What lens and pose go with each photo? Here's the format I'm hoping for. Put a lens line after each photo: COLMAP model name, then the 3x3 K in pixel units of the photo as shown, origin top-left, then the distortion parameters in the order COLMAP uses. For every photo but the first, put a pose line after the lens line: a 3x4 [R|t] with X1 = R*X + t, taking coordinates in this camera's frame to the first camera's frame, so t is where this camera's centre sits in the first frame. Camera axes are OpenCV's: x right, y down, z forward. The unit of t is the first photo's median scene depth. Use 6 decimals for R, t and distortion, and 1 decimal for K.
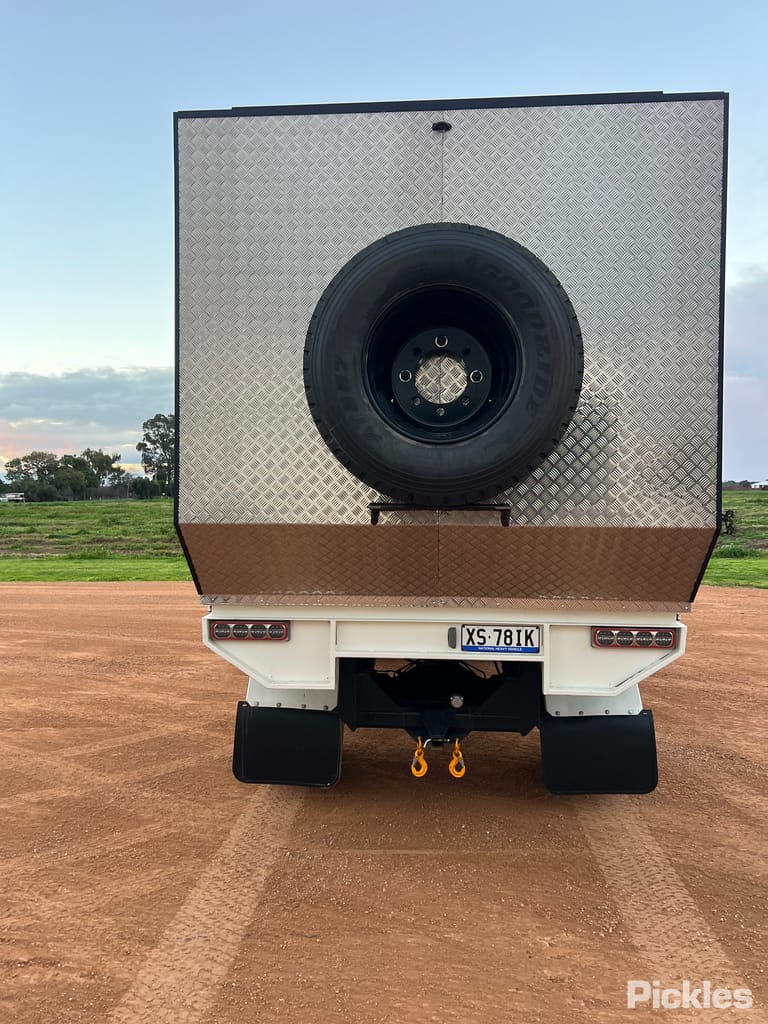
lens RADIAL K [[776.9, 0, 381.7], [0, 776.9, 512.2], [0, 0, 1]] dist [0.032977, -0.026884]
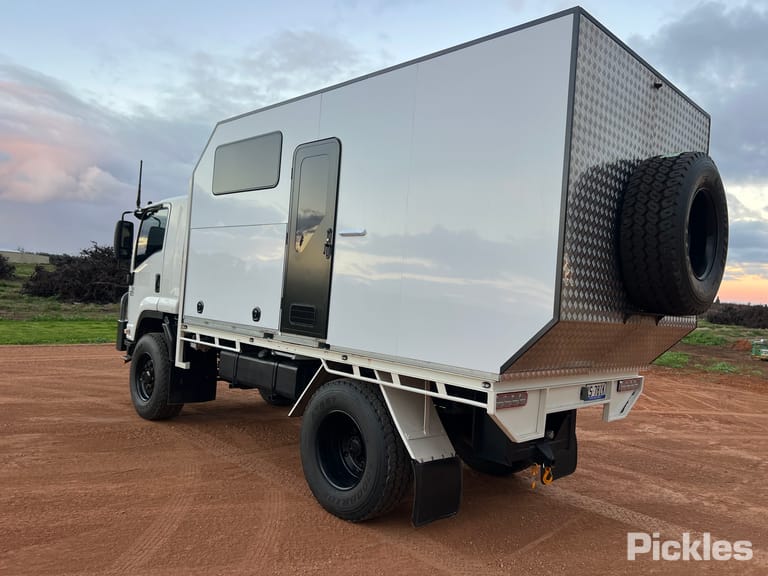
lens RADIAL K [[582.7, 0, 389.8], [0, 582.7, 292.4], [0, 0, 1]] dist [0.032977, -0.026884]
pose [[0.646284, 0.048876, 0.761530, -0.887157], [-0.061490, 0.998037, -0.011871, -0.003399], [-0.760616, -0.039154, 0.648021, 0.445576]]
